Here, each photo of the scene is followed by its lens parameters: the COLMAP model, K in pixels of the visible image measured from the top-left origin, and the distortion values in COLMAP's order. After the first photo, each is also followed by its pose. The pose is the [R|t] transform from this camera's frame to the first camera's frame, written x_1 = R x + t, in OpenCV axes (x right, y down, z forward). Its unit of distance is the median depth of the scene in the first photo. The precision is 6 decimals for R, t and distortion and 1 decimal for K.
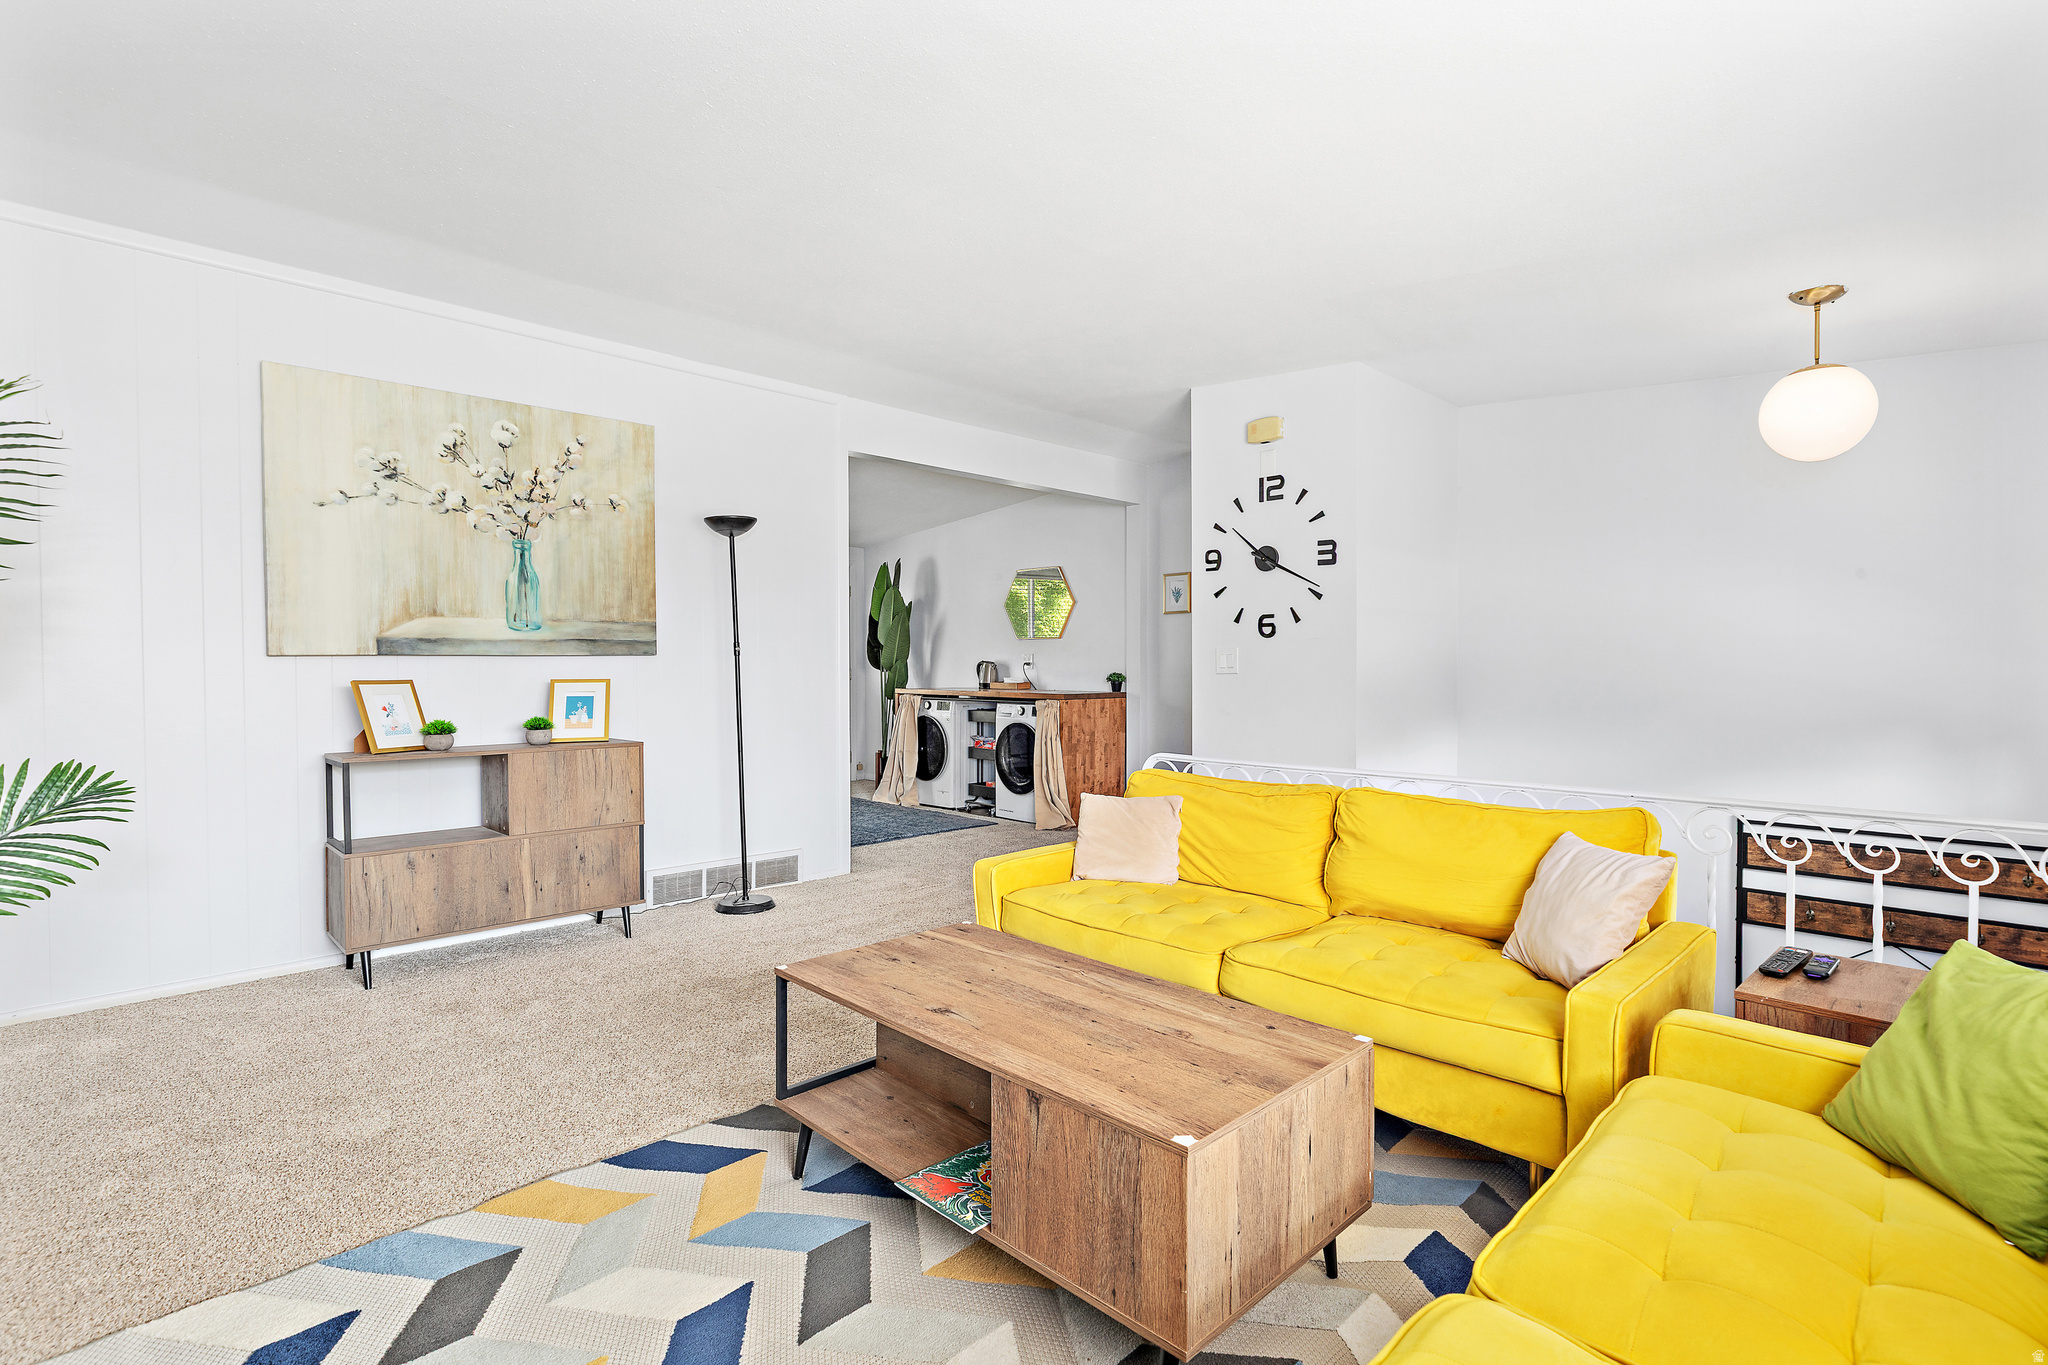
lens RADIAL K [[975.7, 0, 1035.6], [0, 975.7, 660.8], [0, 0, 1]] dist [-0.001917, 0.000815]
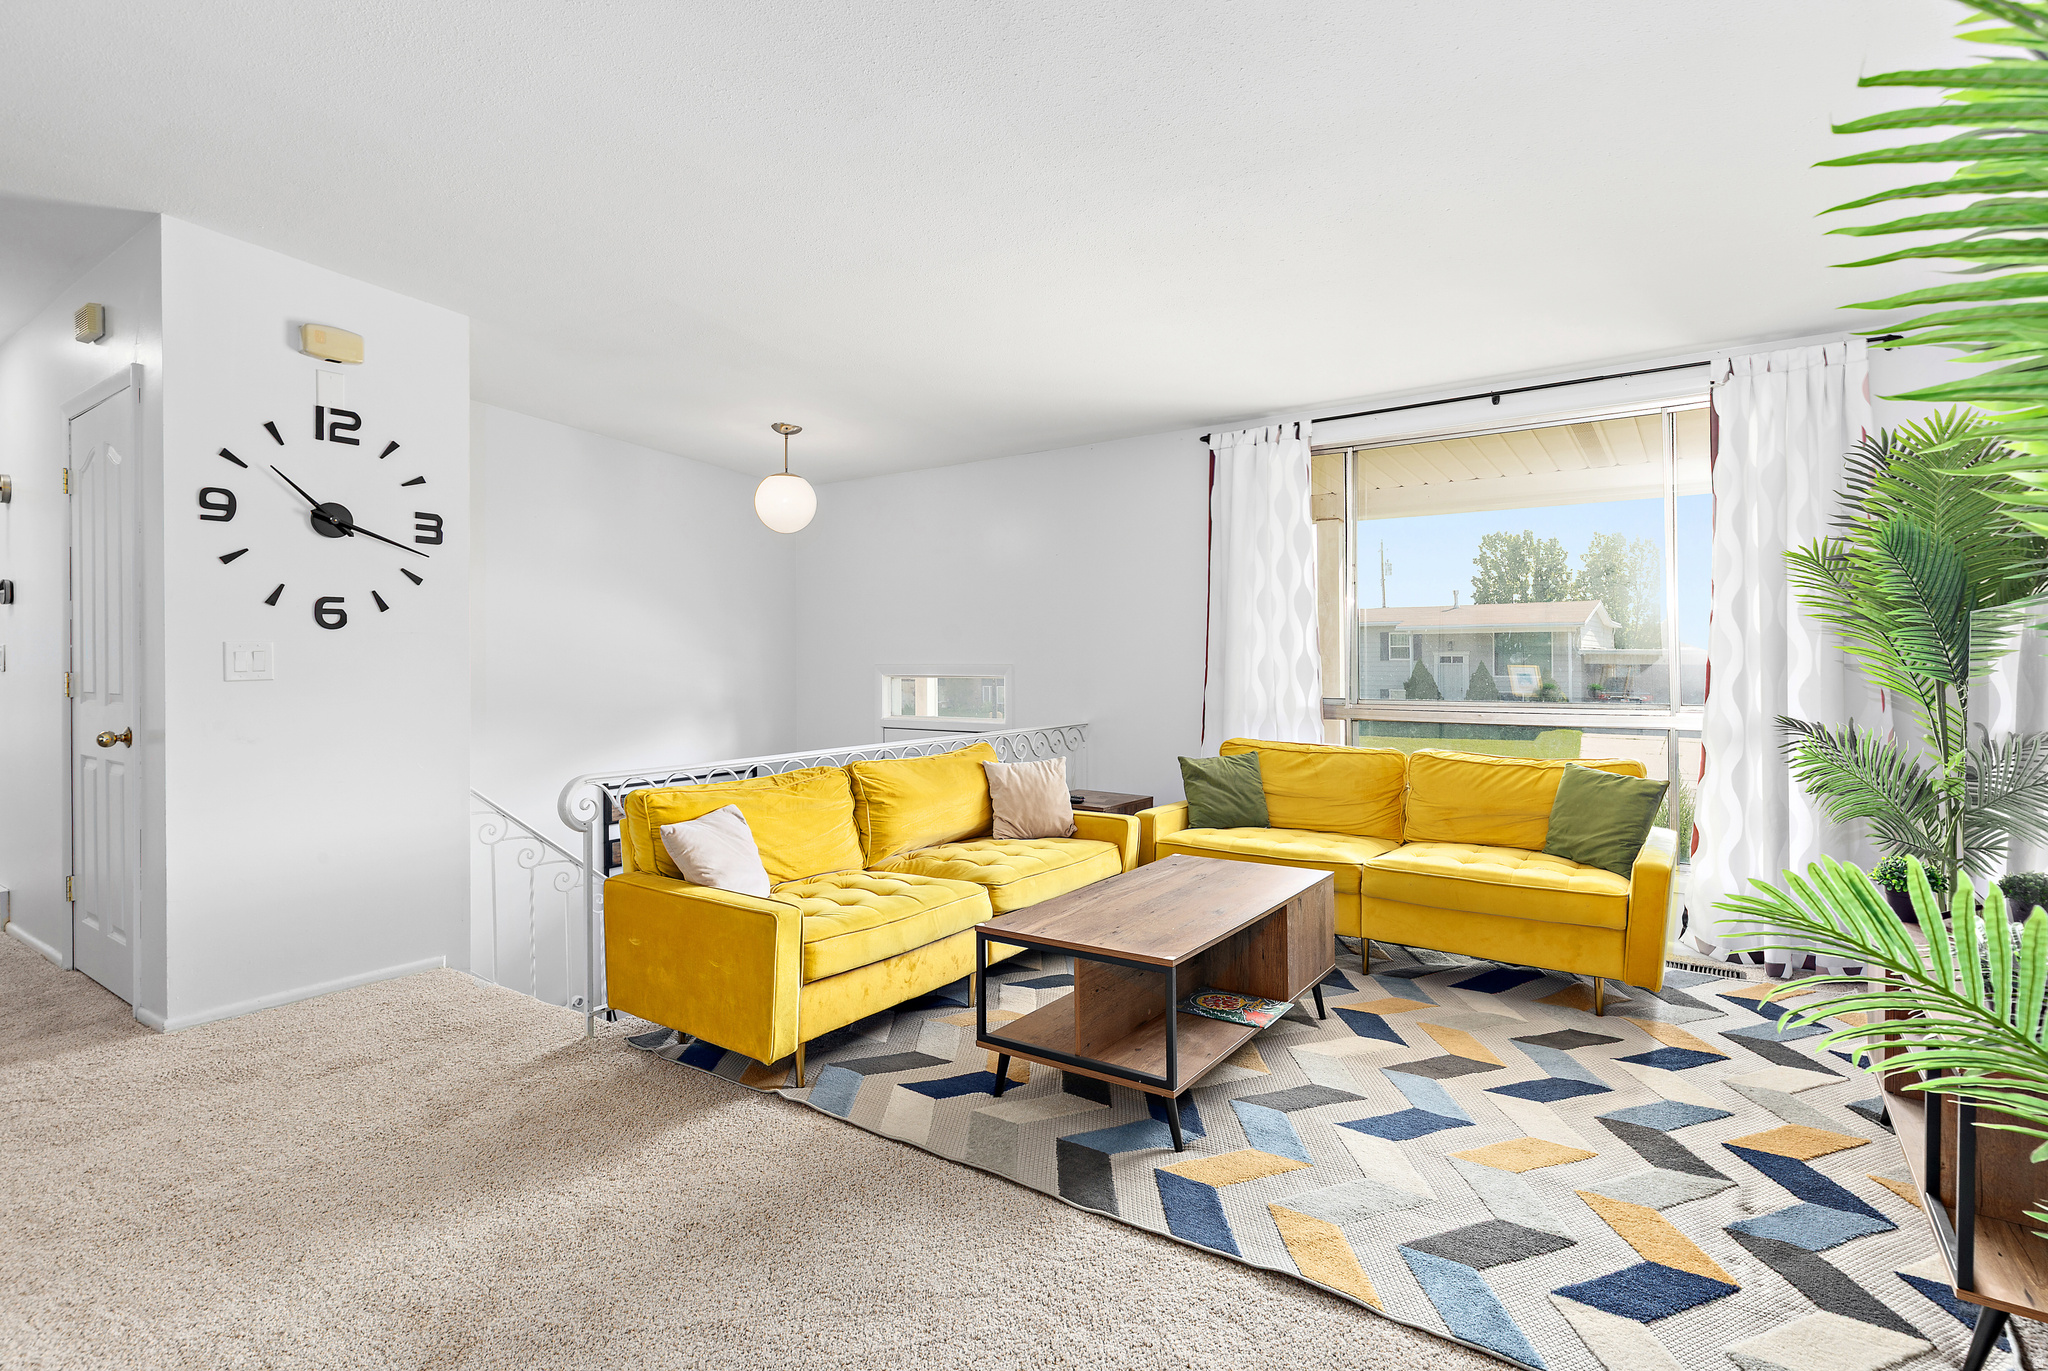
lens RADIAL K [[1012.3, 0, 1019.2], [0, 1012.3, 662.8], [0, 0, 1]] dist [0.000110, 0.000881]
pose [[-0.166772, 0.001607, 0.985994, -0.594448], [0.005496, 0.999985, -0.000700, 0.004948], [-0.985980, 0.005302, -0.166779, 0.622895]]
